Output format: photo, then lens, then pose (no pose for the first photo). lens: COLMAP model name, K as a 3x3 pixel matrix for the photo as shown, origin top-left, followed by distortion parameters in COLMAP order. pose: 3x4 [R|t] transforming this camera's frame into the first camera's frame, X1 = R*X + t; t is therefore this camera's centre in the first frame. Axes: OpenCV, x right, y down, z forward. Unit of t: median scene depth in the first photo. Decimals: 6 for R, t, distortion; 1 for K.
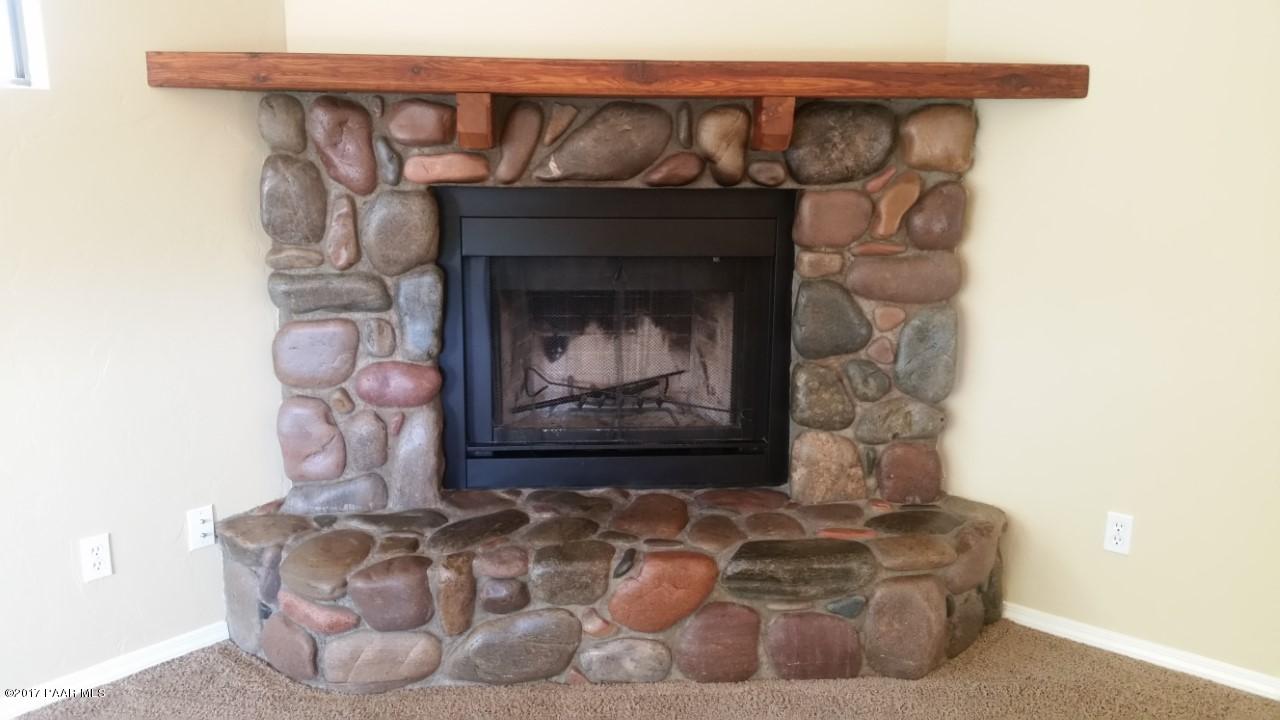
lens RADIAL K [[1061.2, 0, 640.0], [0, 1061.2, 360.0], [0, 0, 1]] dist [0.159559, -0.349174]
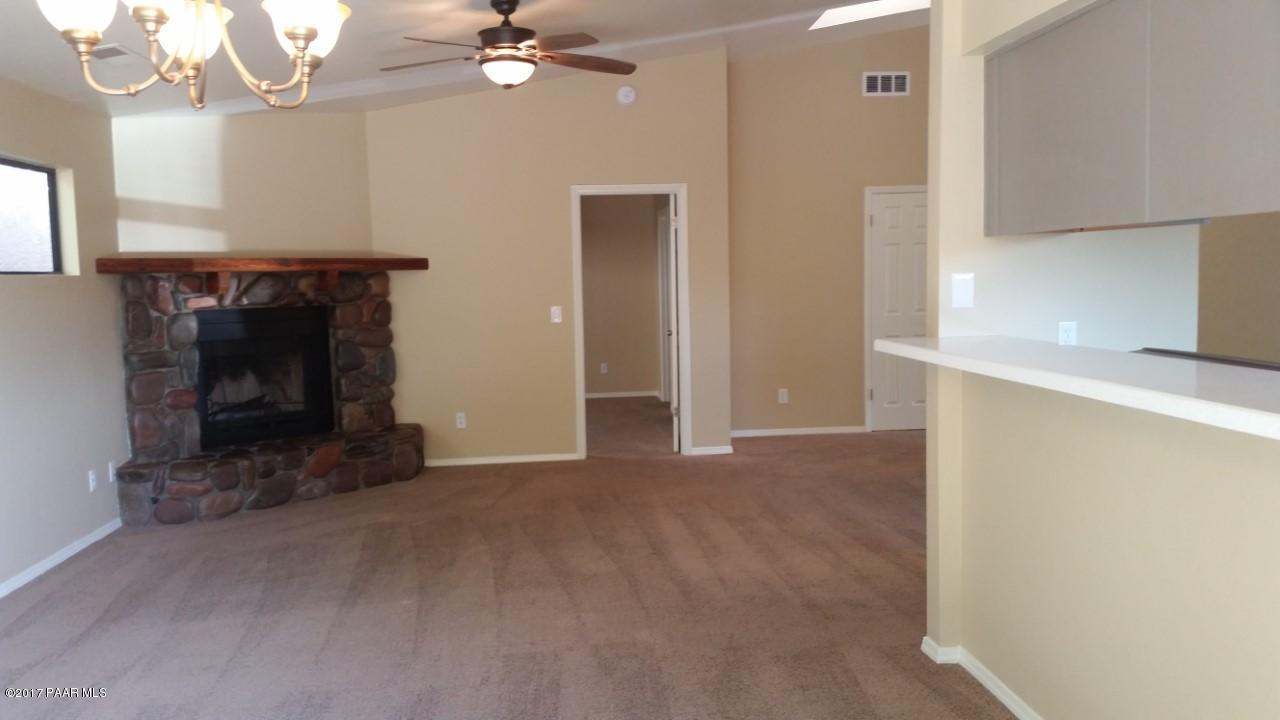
lens RADIAL K [[1061.2, 0, 640.0], [0, 1061.2, 360.0], [0, 0, 1]] dist [0.159559, -0.349174]
pose [[0.700407, -0.082839, 0.708920, -1.167478], [0.183897, 0.980653, -0.067097, 0.273841], [-0.689646, 0.177364, 0.702090, -1.276224]]
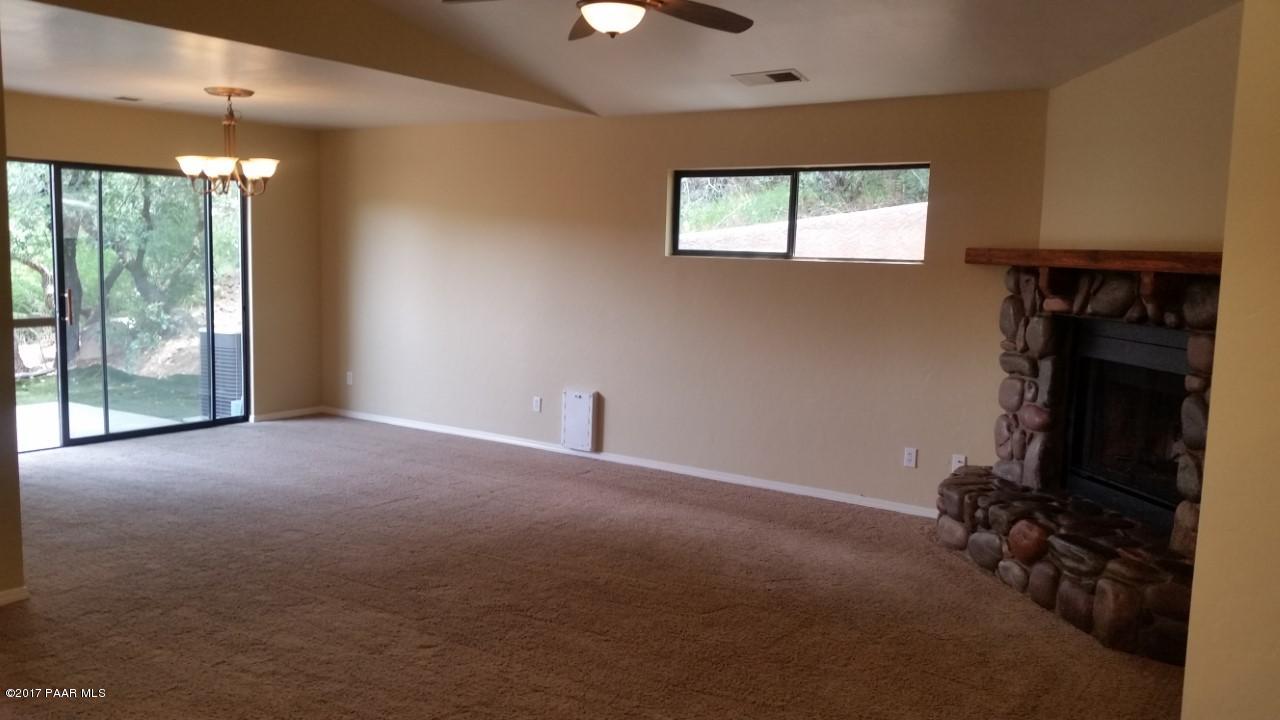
lens RADIAL K [[1061.2, 0, 640.0], [0, 1061.2, 360.0], [0, 0, 1]] dist [0.159559, -0.349174]
pose [[0.108692, 0.101346, -0.988896, 1.573698], [-0.249984, 0.965608, 0.071483, -0.037878], [0.962130, 0.239439, 0.130289, 0.070446]]
